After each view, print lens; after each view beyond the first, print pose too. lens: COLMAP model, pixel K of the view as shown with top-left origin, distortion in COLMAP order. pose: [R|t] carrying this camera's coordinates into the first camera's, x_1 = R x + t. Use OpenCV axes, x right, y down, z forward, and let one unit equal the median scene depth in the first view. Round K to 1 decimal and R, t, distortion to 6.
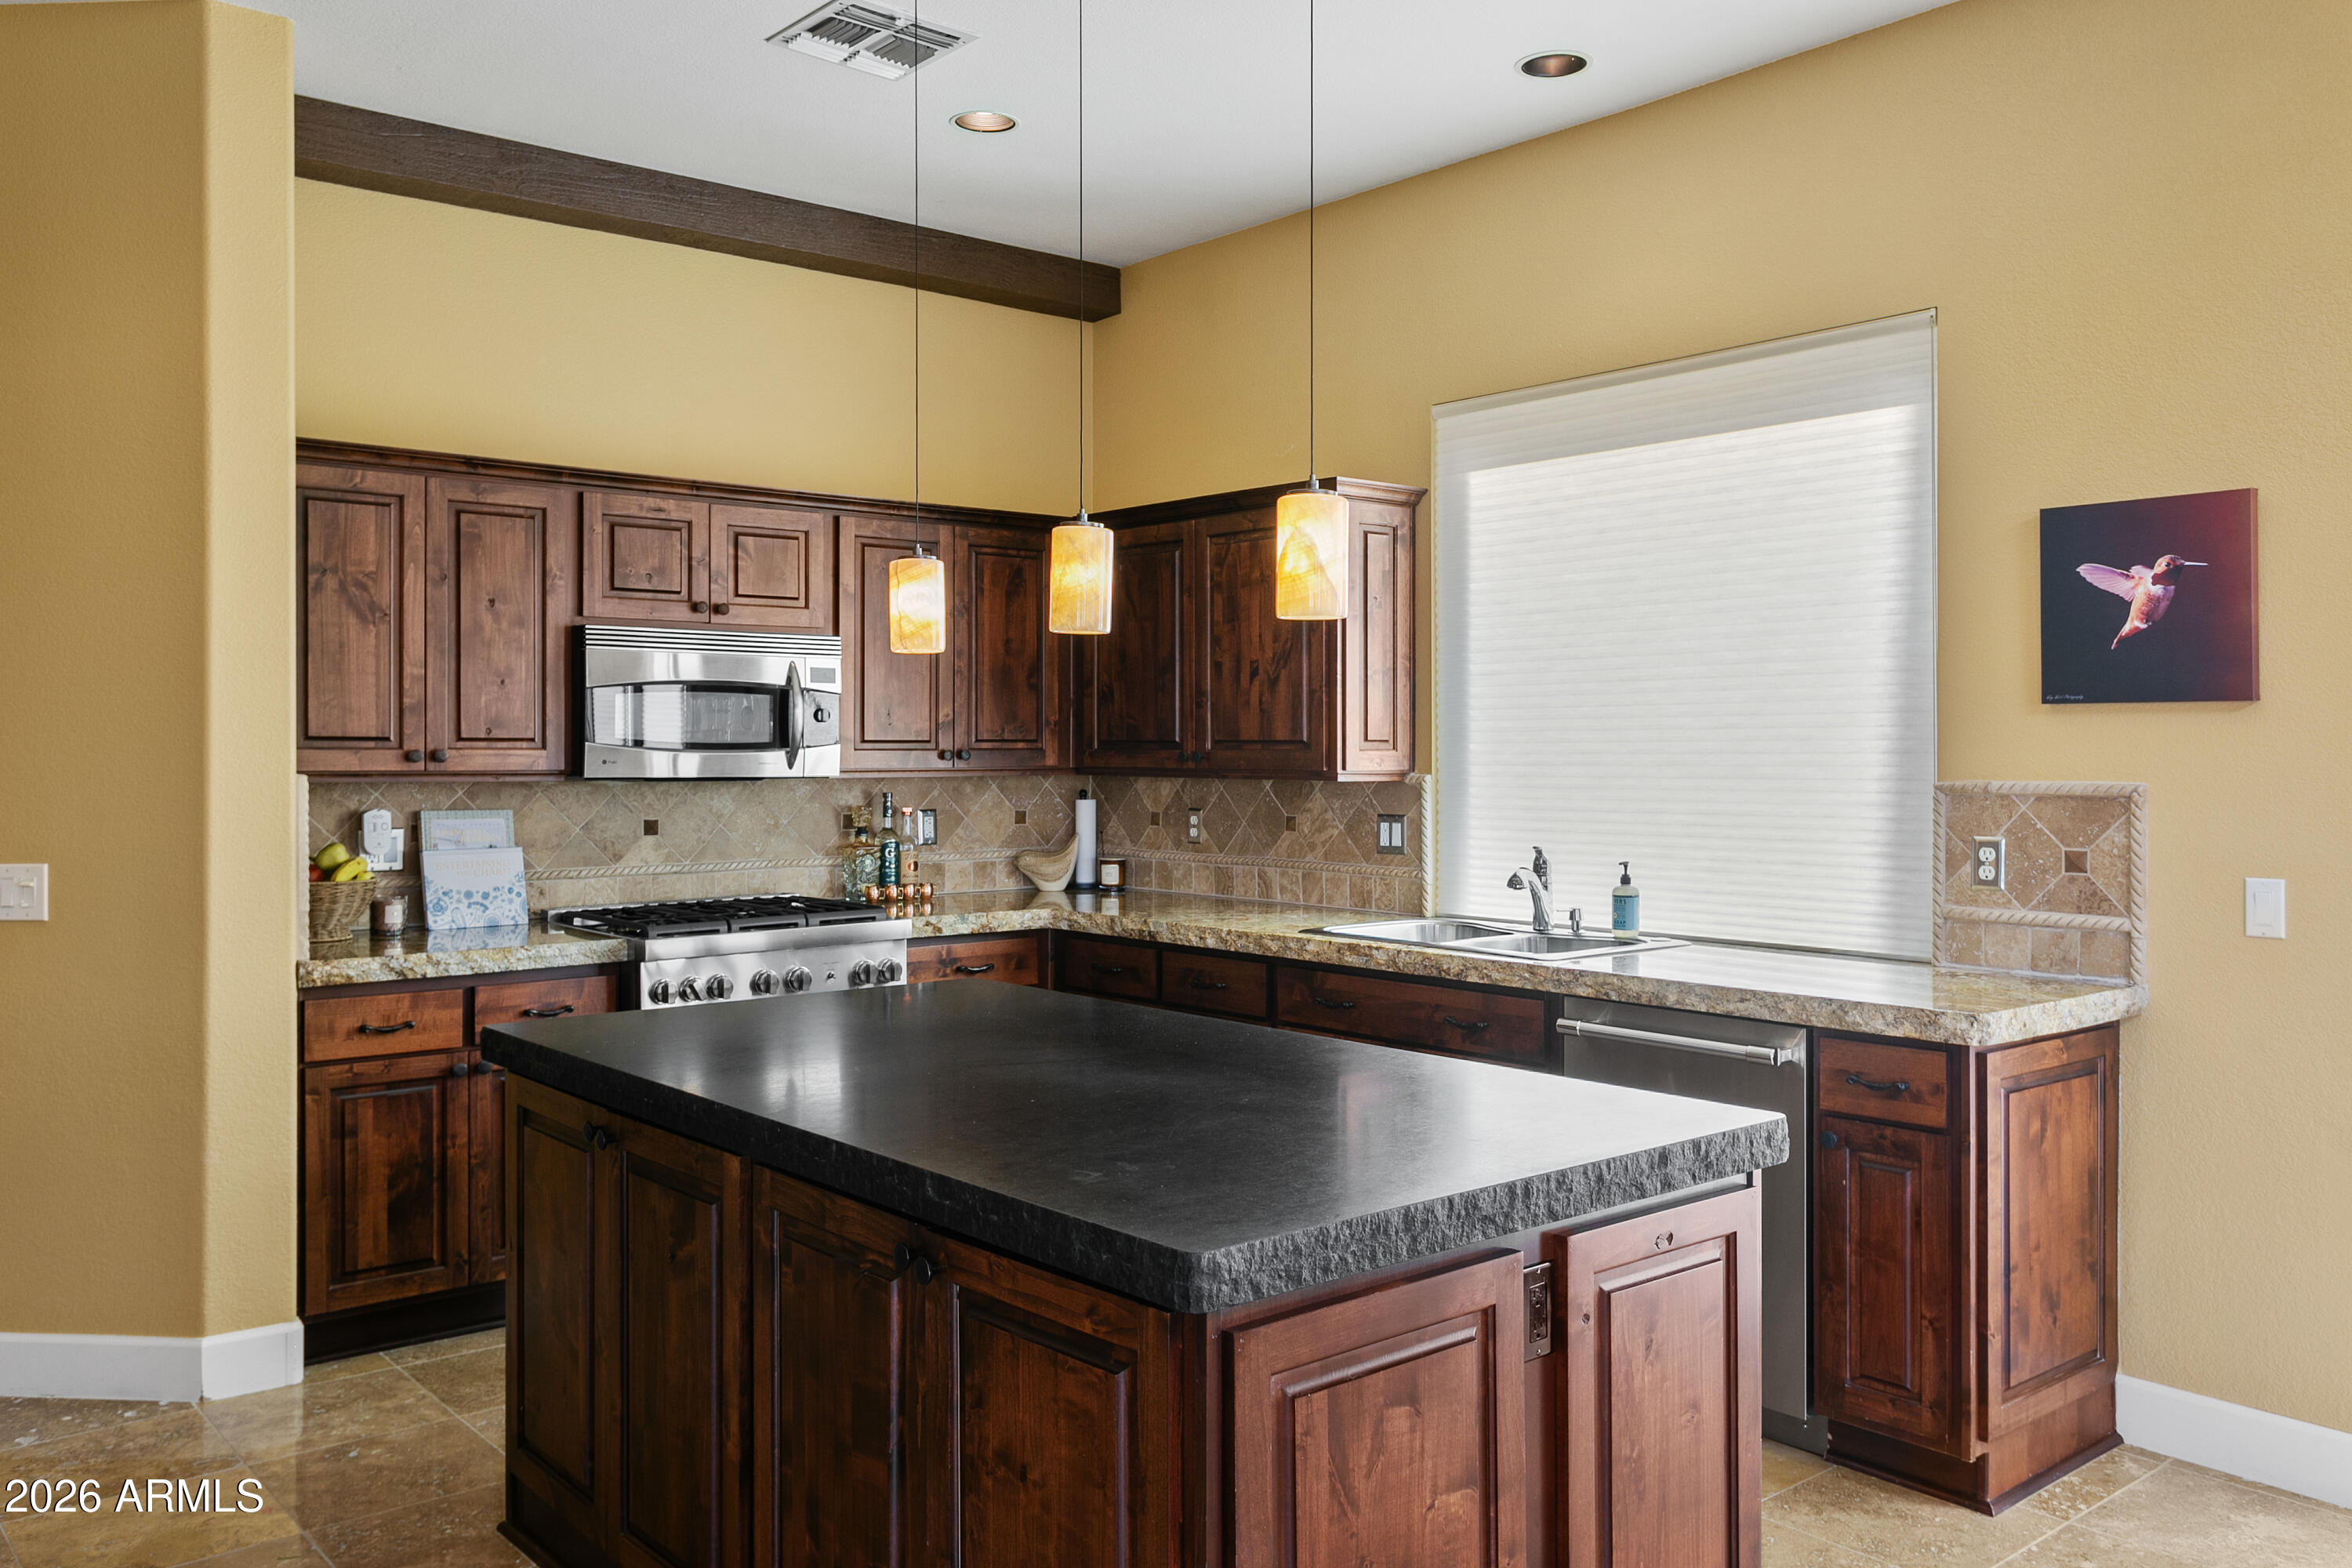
lens RADIAL K [[1878.9, 0, 1321.0], [0, 1878.9, 740.1], [0, 0, 1]] dist [0.004937, 0.013211]
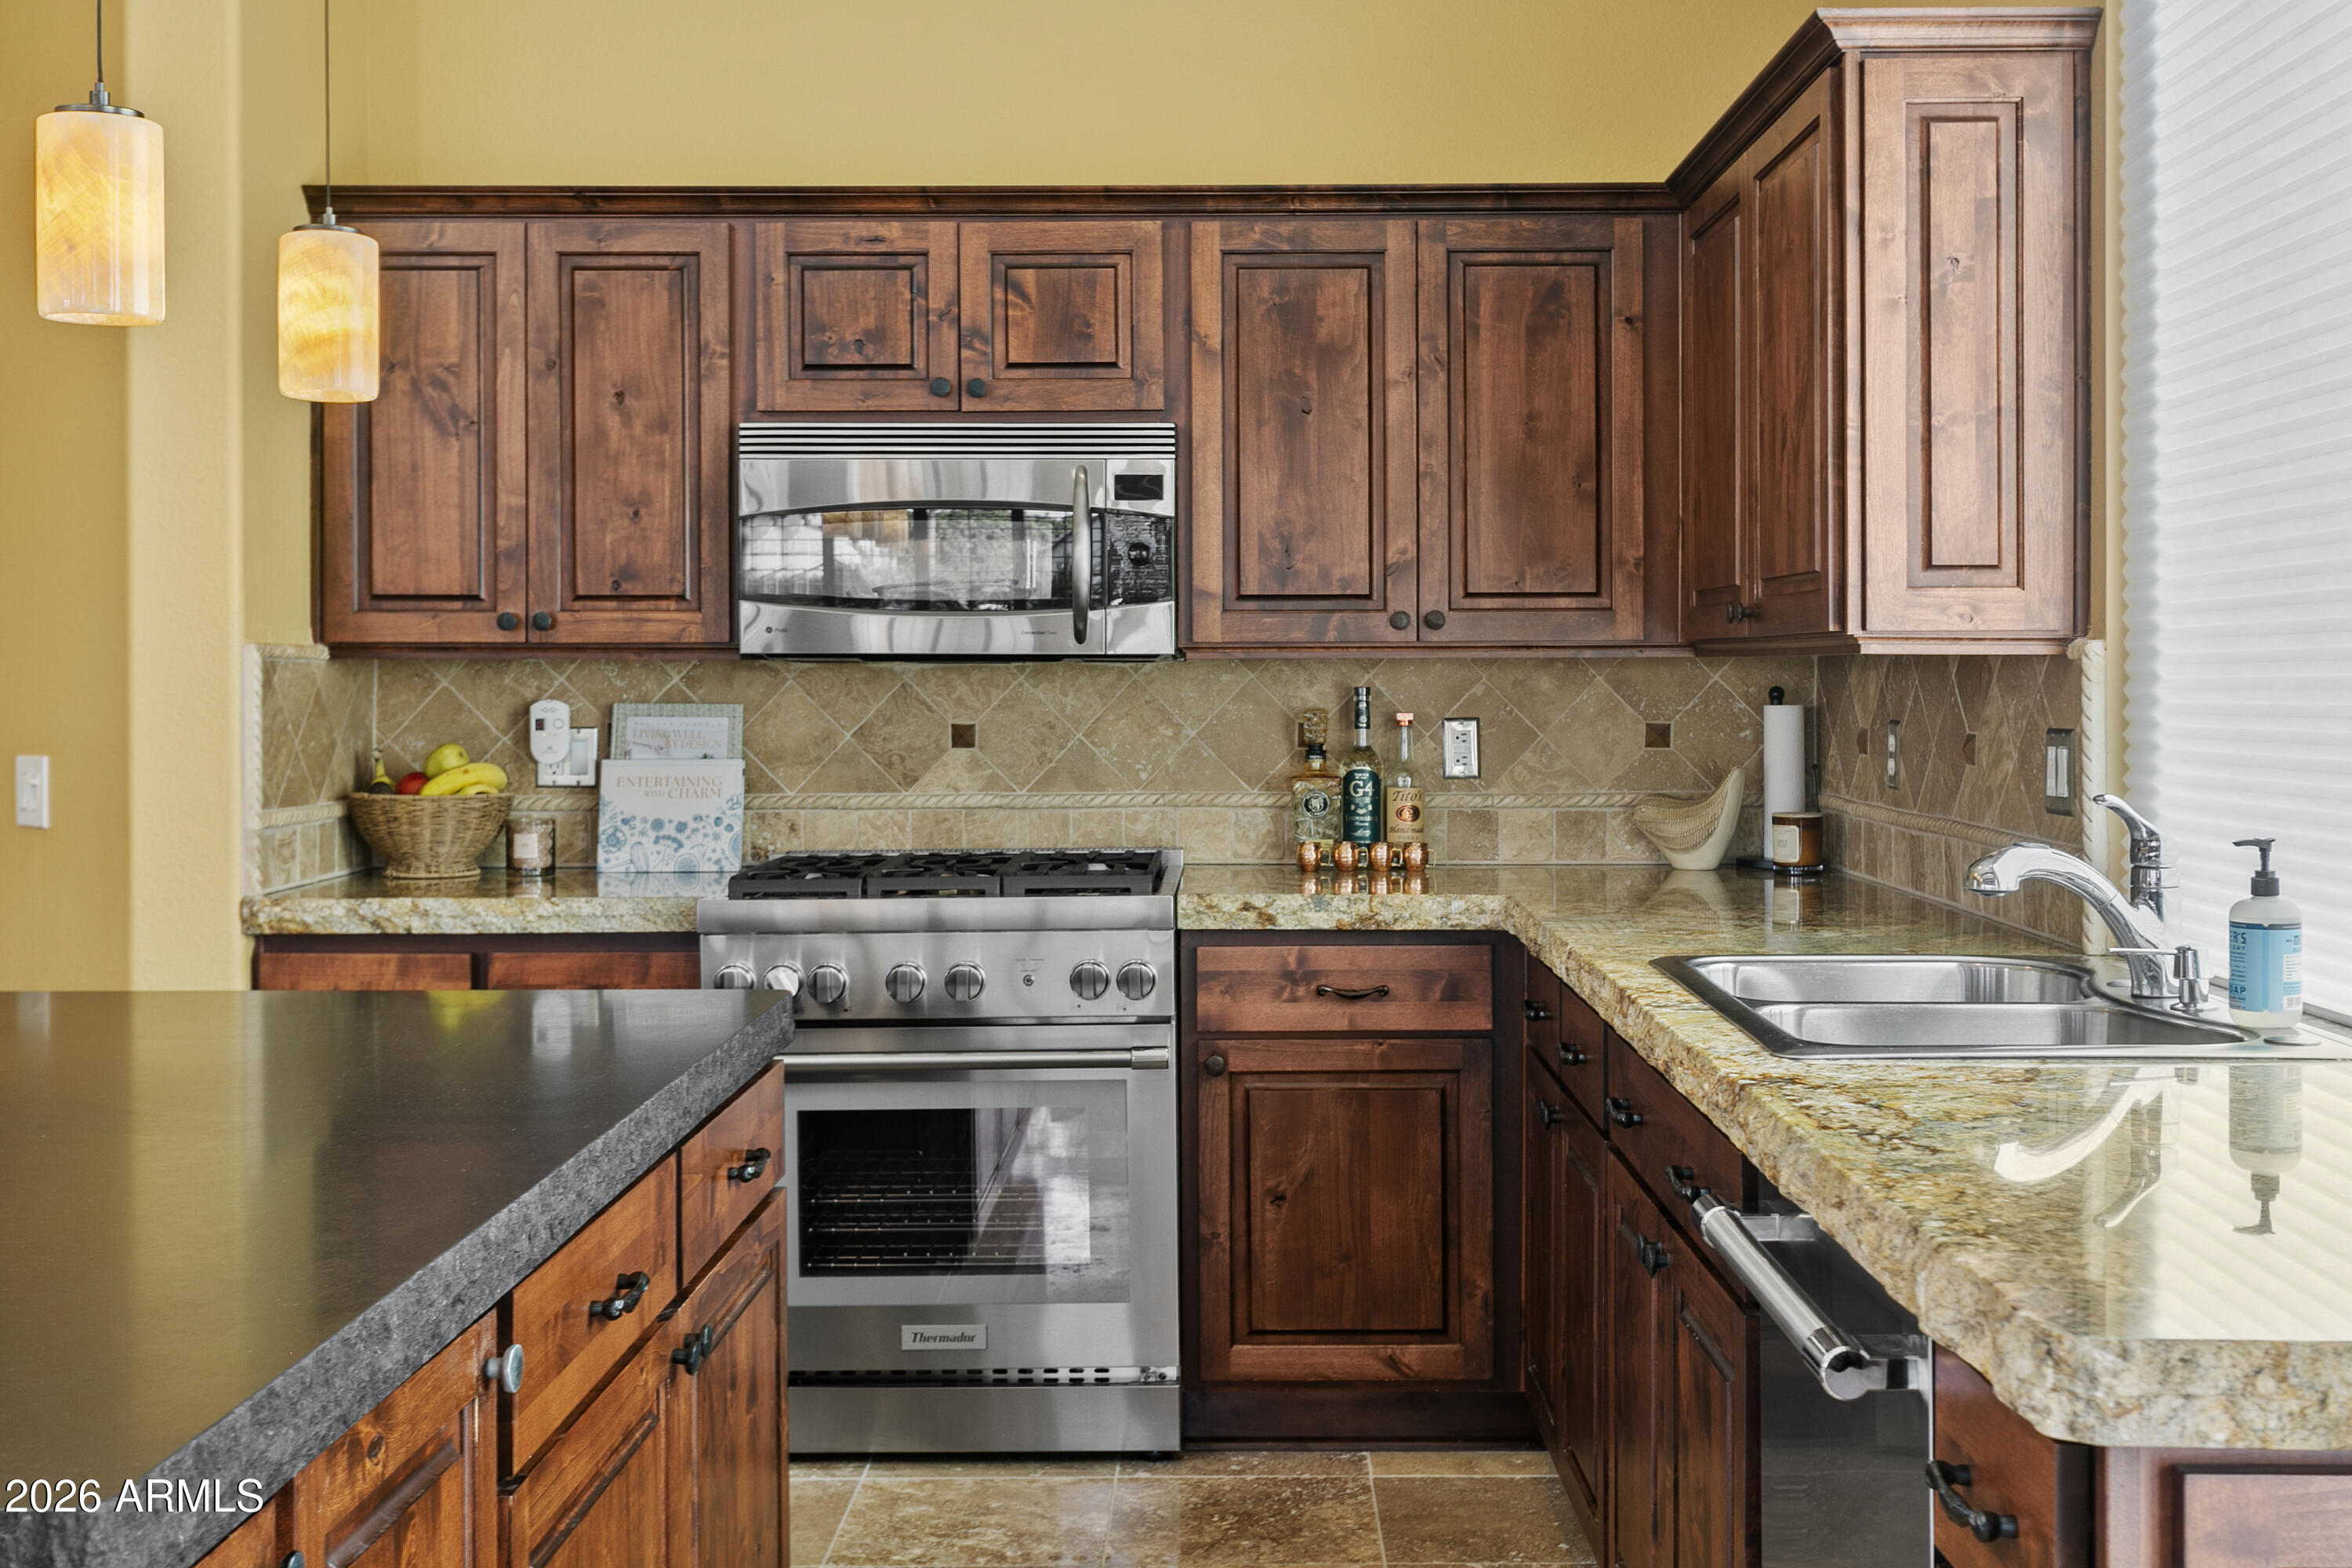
lens RADIAL K [[2749.6, 0, 1167.5], [0, 2749.6, 683.3], [0, 0, 1]] dist [0.026190, 0.000000]
pose [[0.727515, -0.000321, -0.686091, 0.371542], [0.006429, 0.999959, 0.006349, 0.024547], [0.686061, -0.009030, 0.727488, 0.385438]]
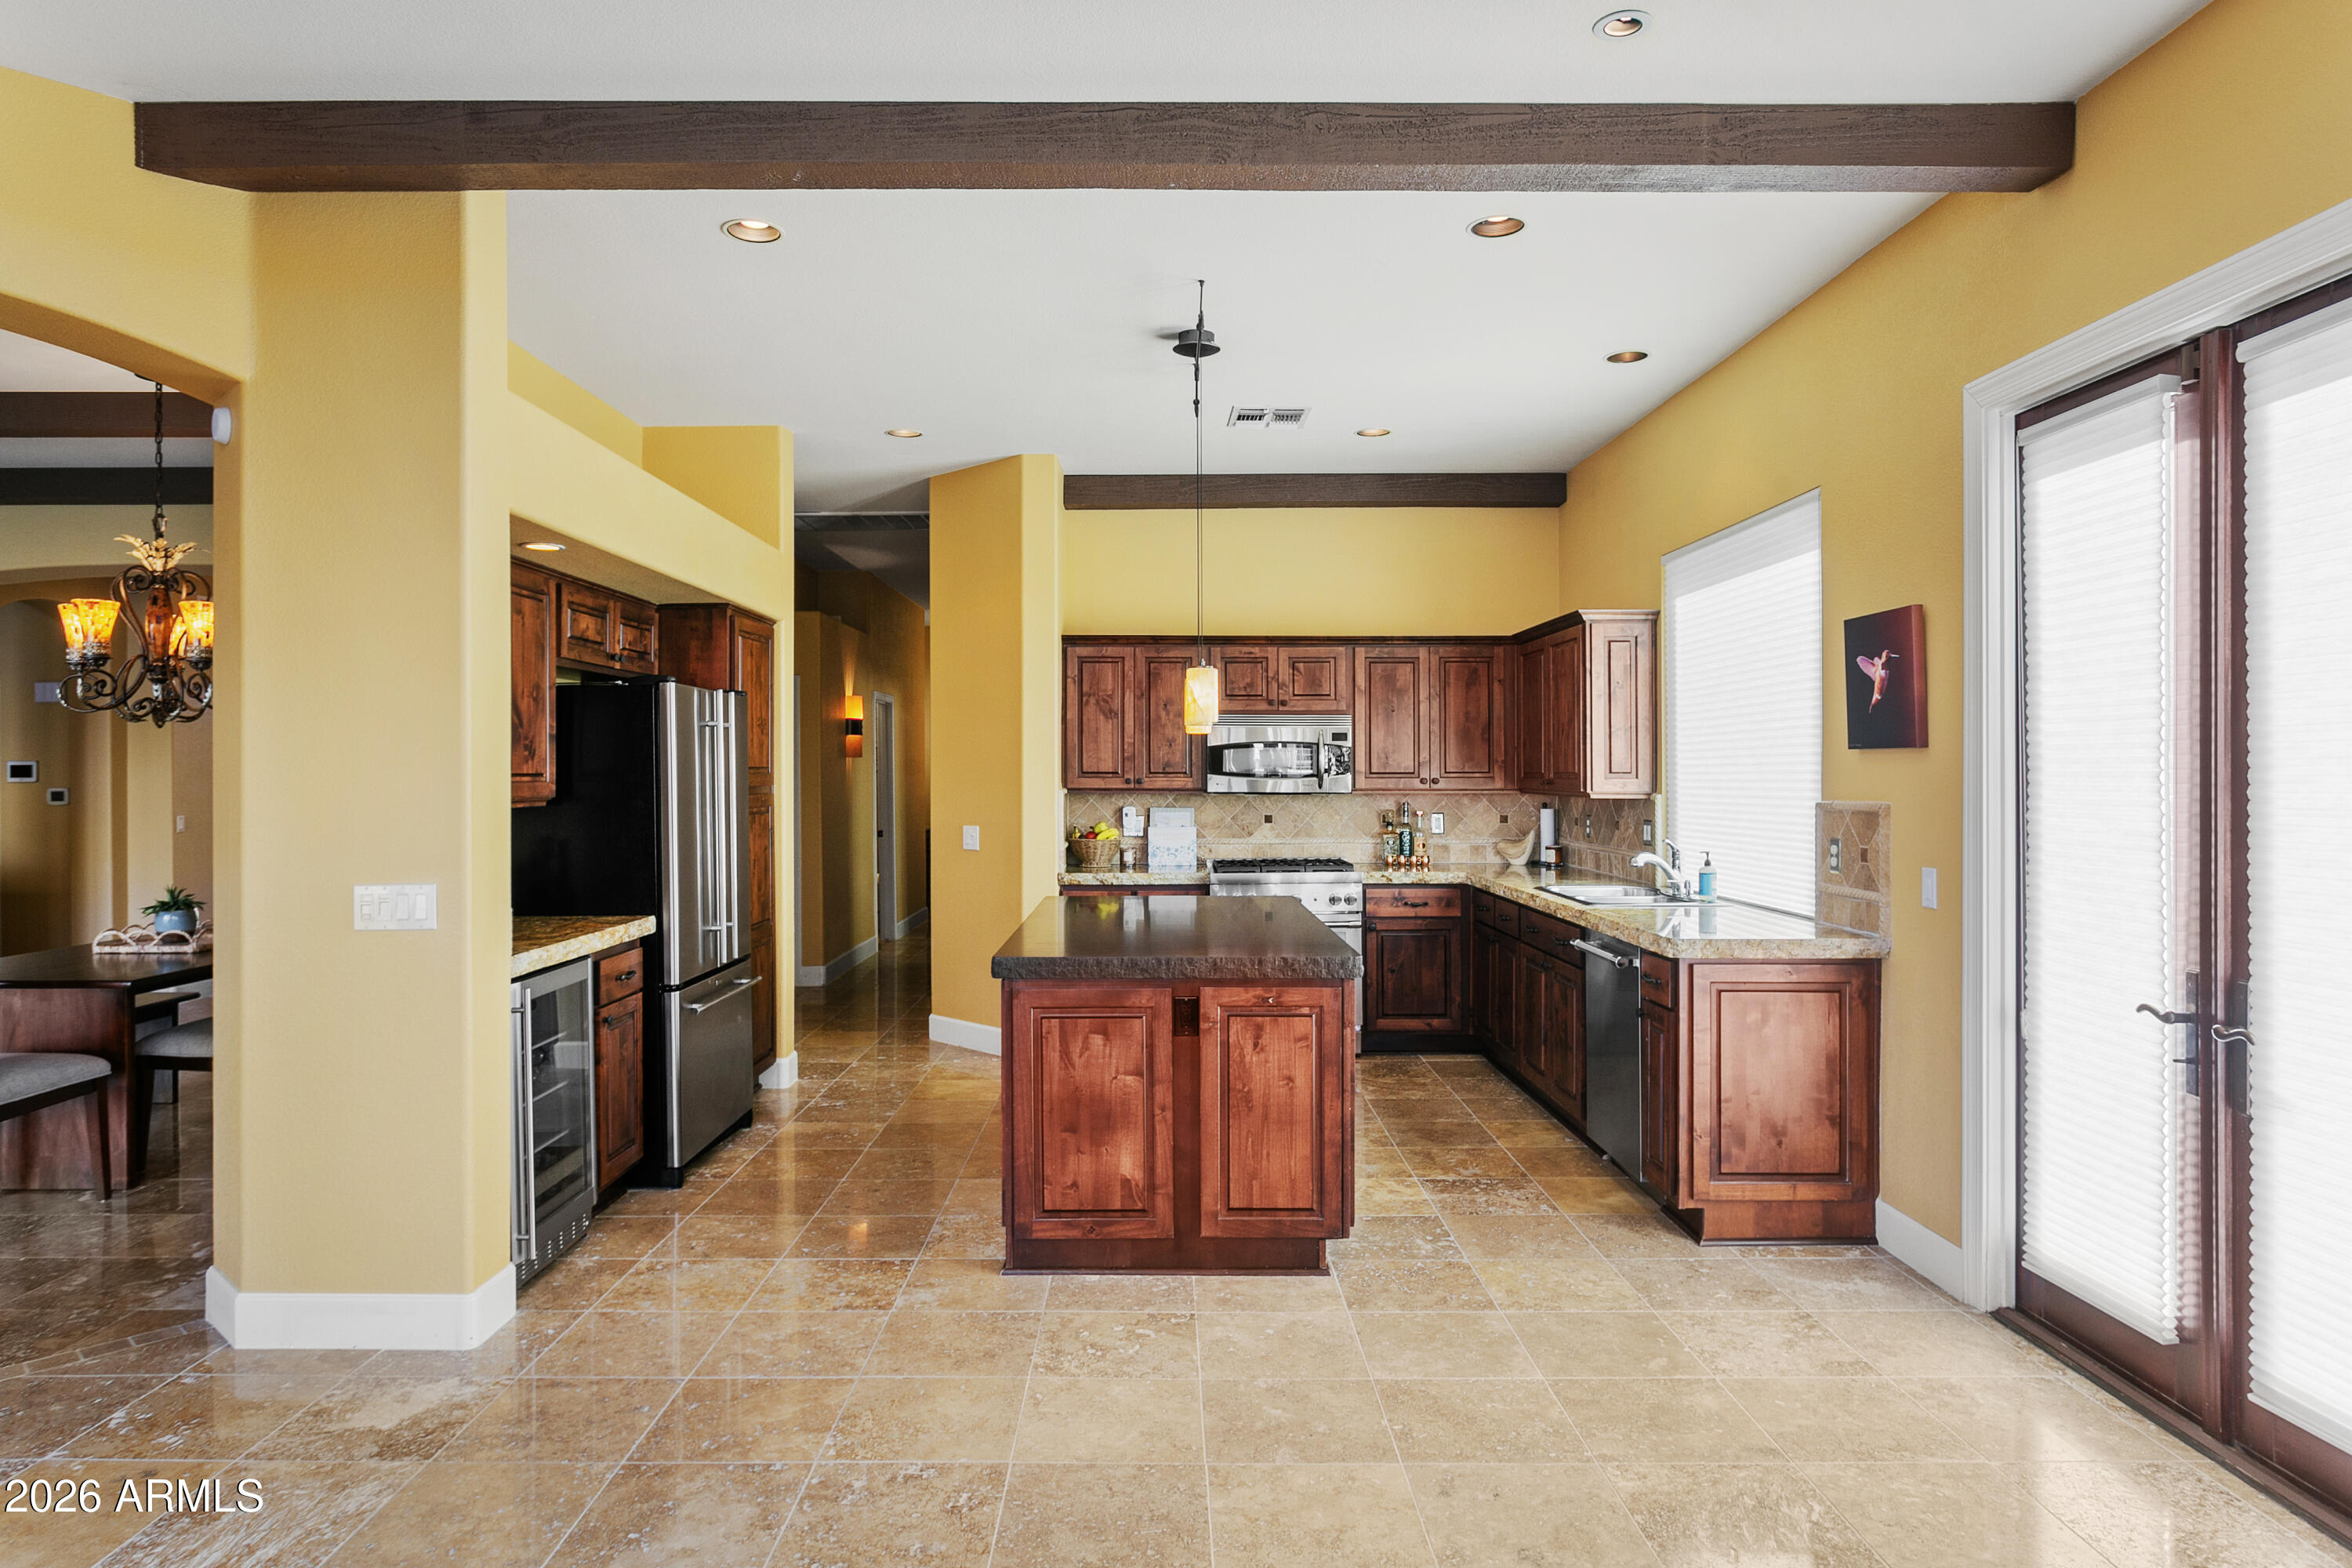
lens RADIAL K [[1479.8, 0, 1192.3], [0, 1479.8, 750.8], [0, 0, 1]] dist [-0.006069, -0.000308]
pose [[0.756686, -0.010475, -0.653694, 0.598017], [0.003489, 0.999922, -0.011984, -0.004598], [0.653769, 0.006787, 0.756664, -0.185688]]
